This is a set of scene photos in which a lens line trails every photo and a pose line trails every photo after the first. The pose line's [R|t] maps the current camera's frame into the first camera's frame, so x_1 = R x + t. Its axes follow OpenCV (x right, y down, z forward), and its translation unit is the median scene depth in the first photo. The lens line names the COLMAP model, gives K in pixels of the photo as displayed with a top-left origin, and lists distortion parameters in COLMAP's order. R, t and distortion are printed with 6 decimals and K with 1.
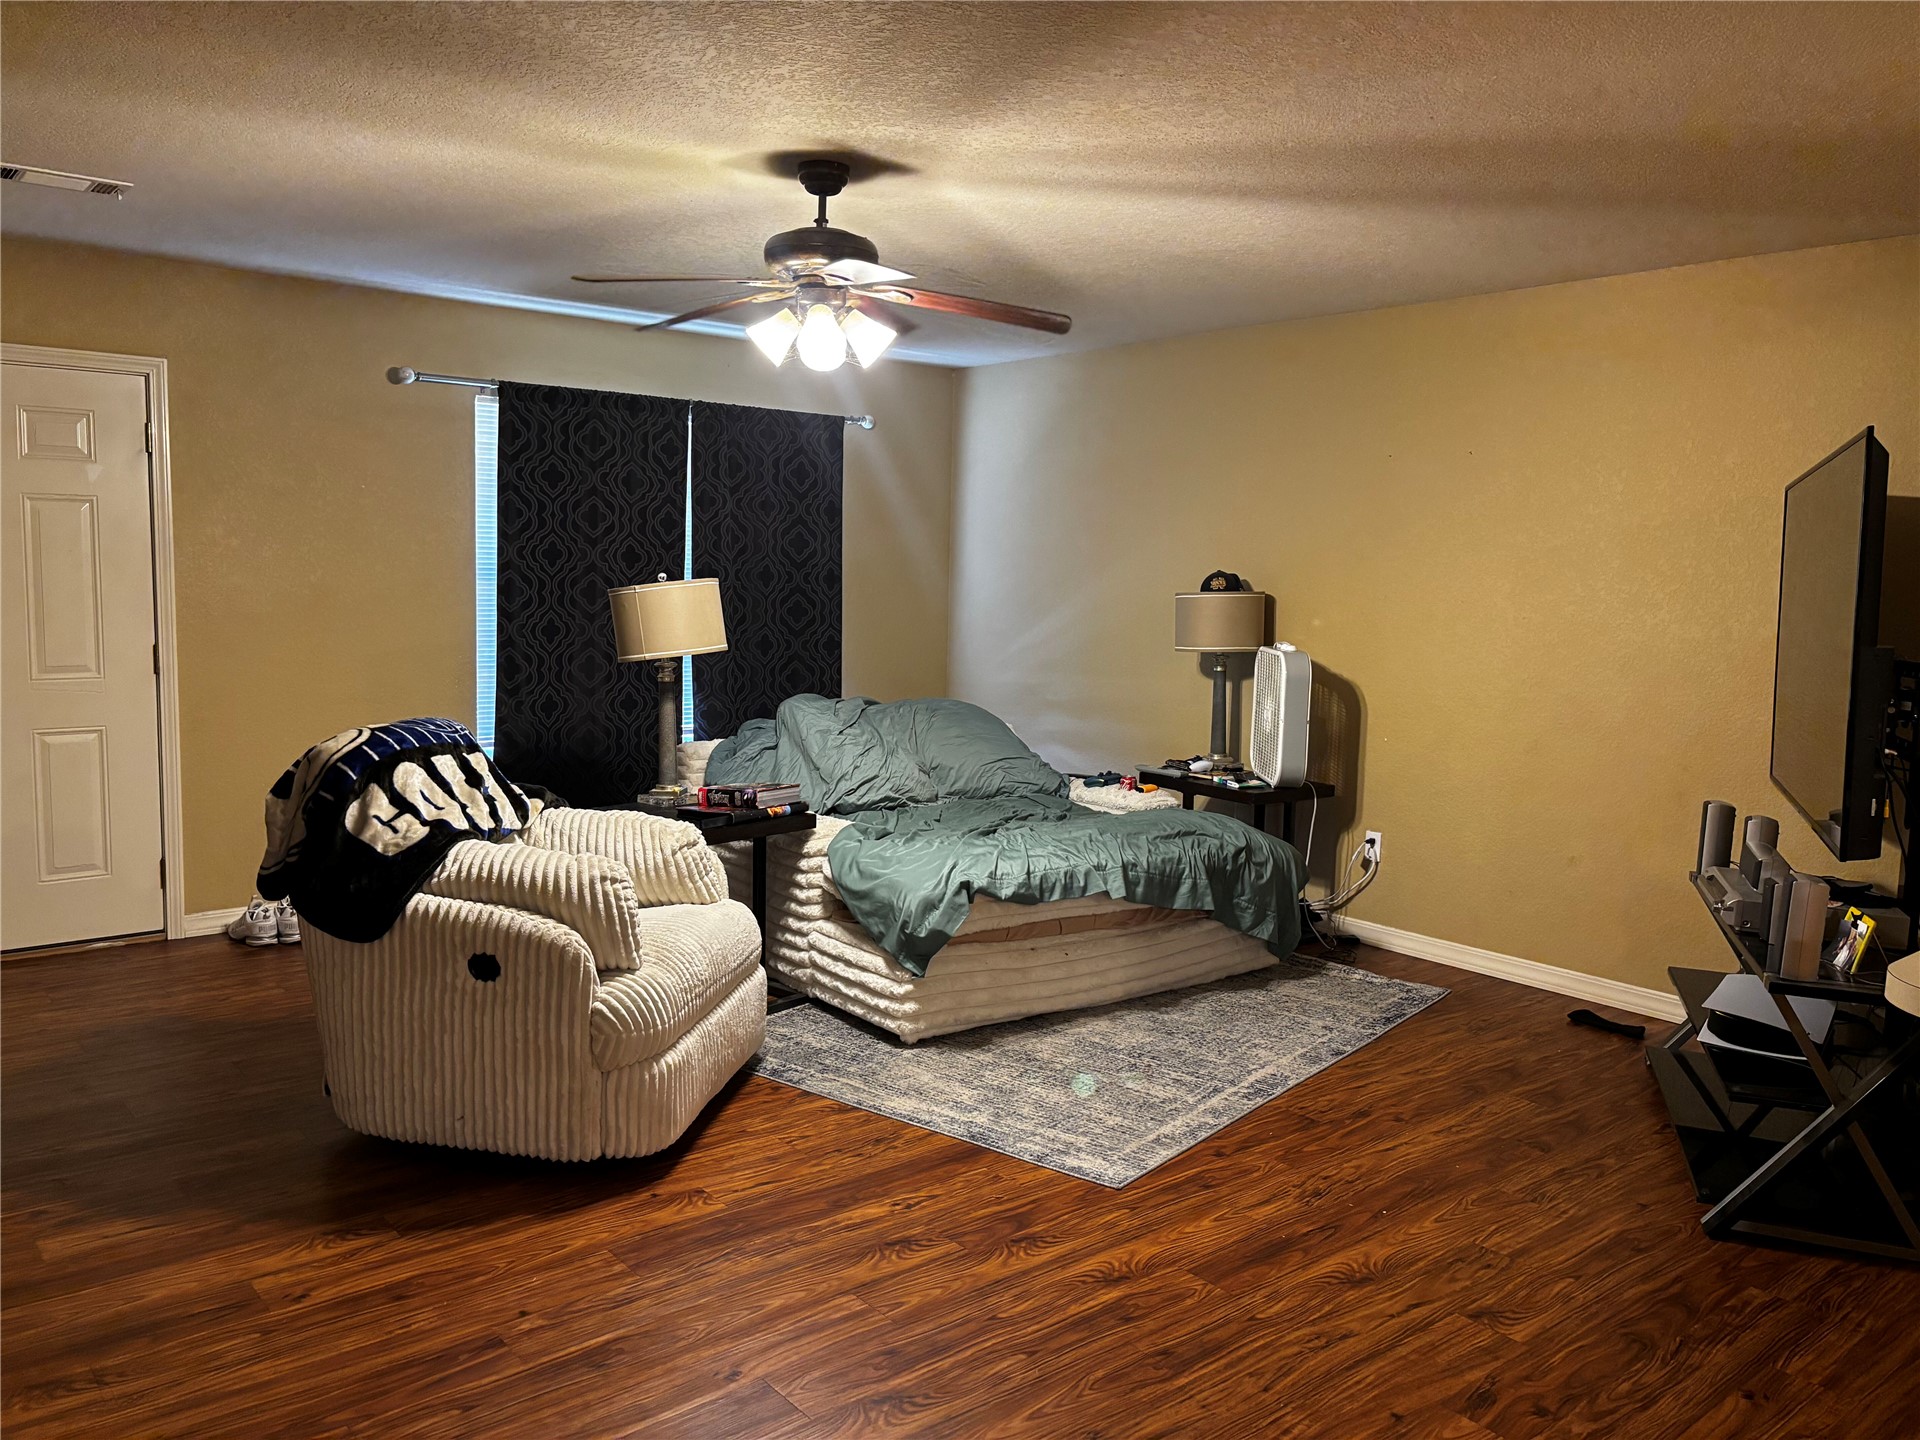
lens RADIAL K [[1465.5, 0, 967.1], [0, 1465.5, 741.2], [0, 0, 1]] dist [0.012884, -0.049920]
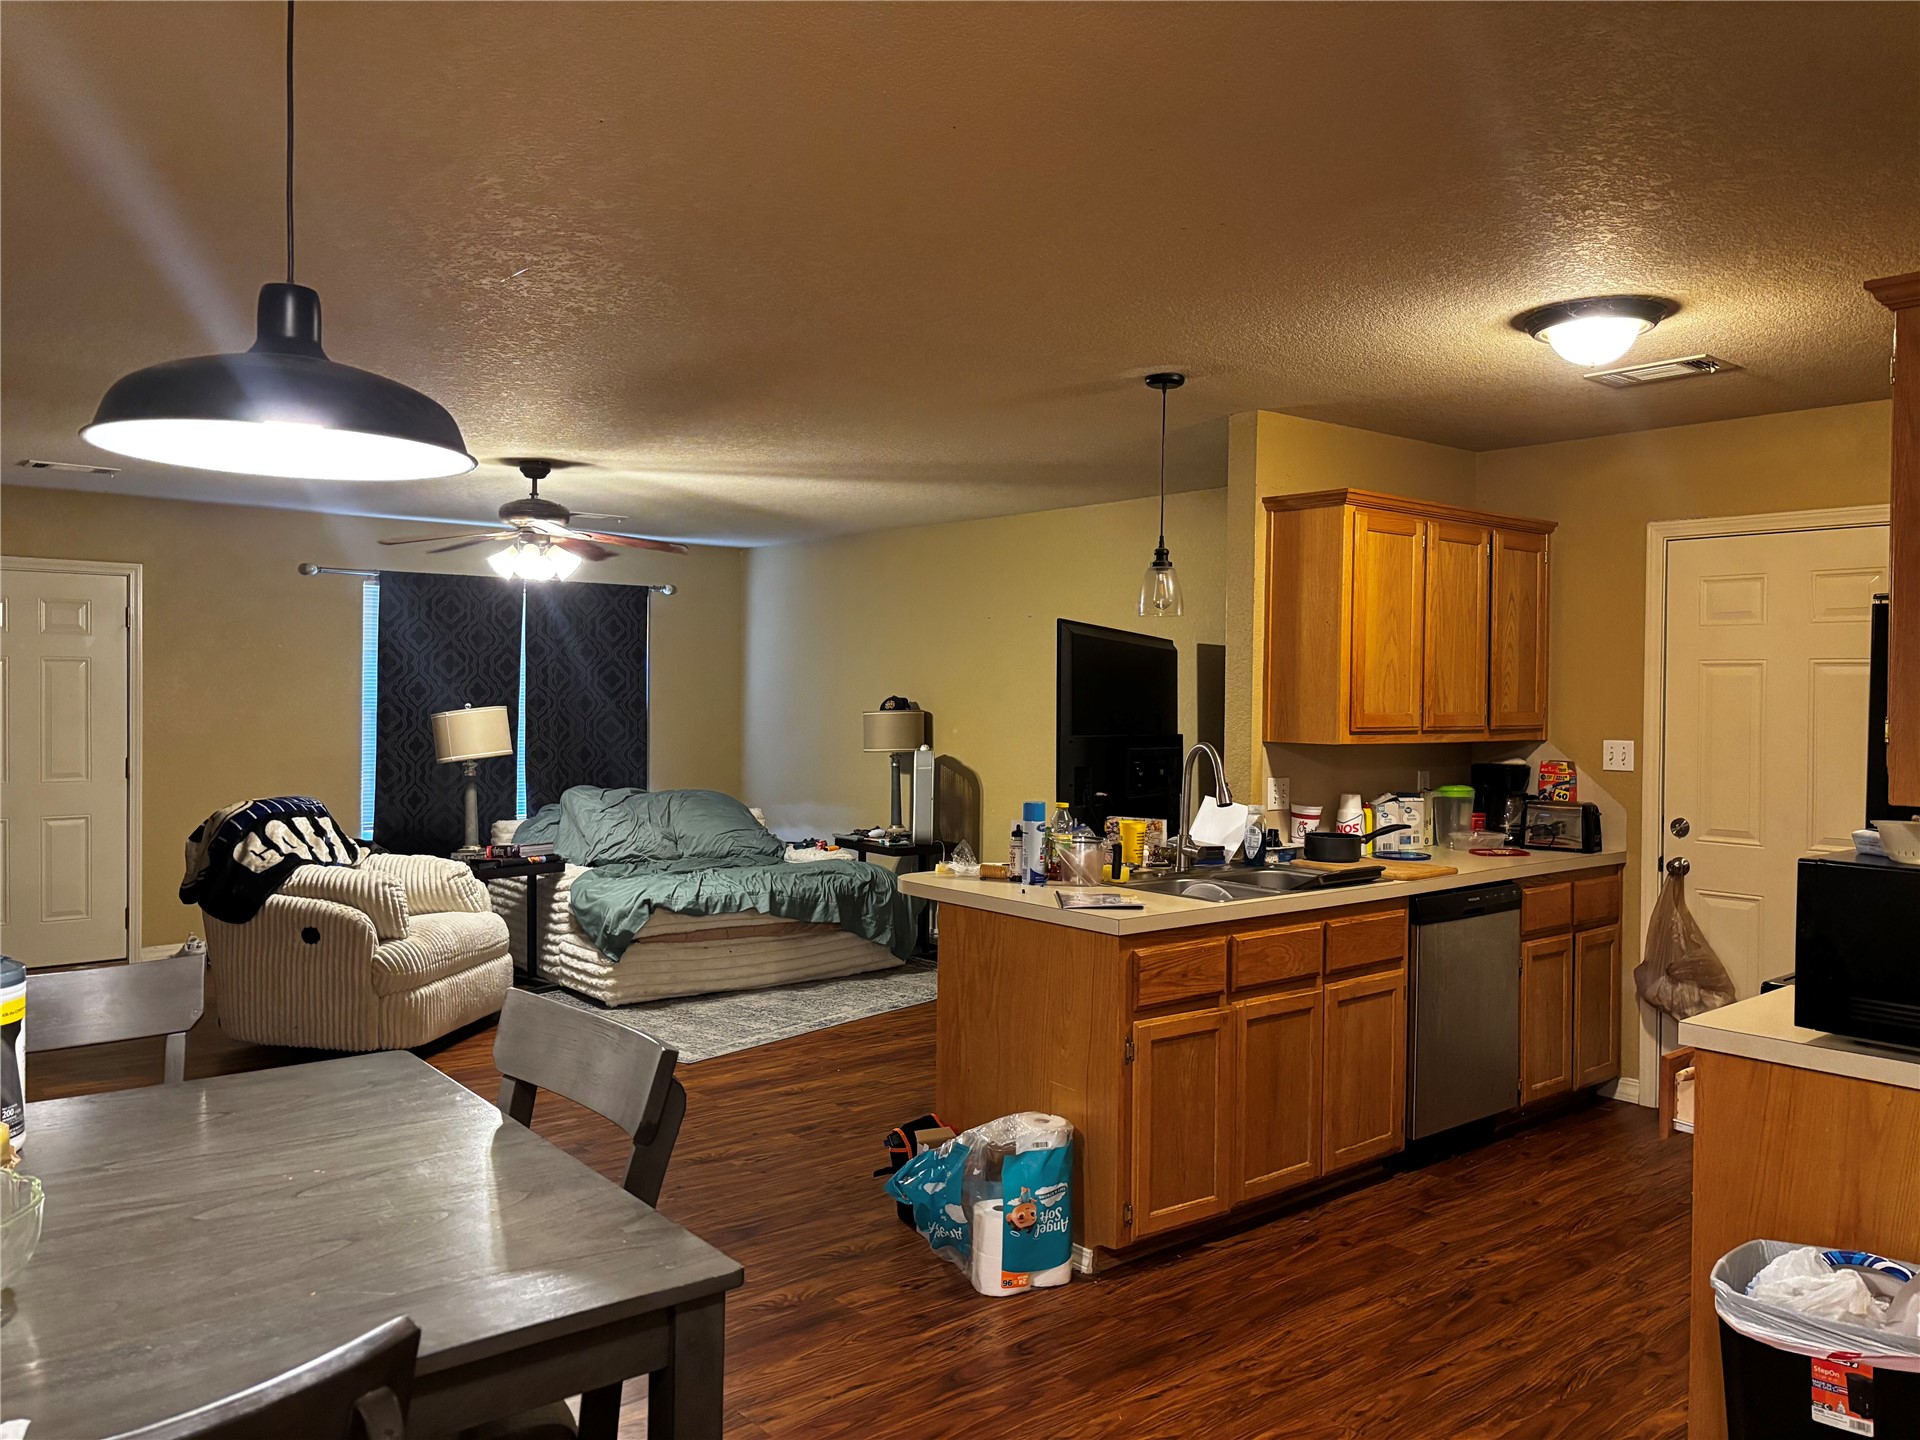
lens RADIAL K [[1443.8, 0, 960.2], [0, 1443.8, 699.5], [0, 0, 1]] dist [-0.026608, 0.005008]
pose [[0.999597, -0.021223, 0.018853, 0.282826], [0.023173, 0.993649, -0.110113, 0.057793], [-0.016397, 0.110506, 0.993740, -0.497045]]
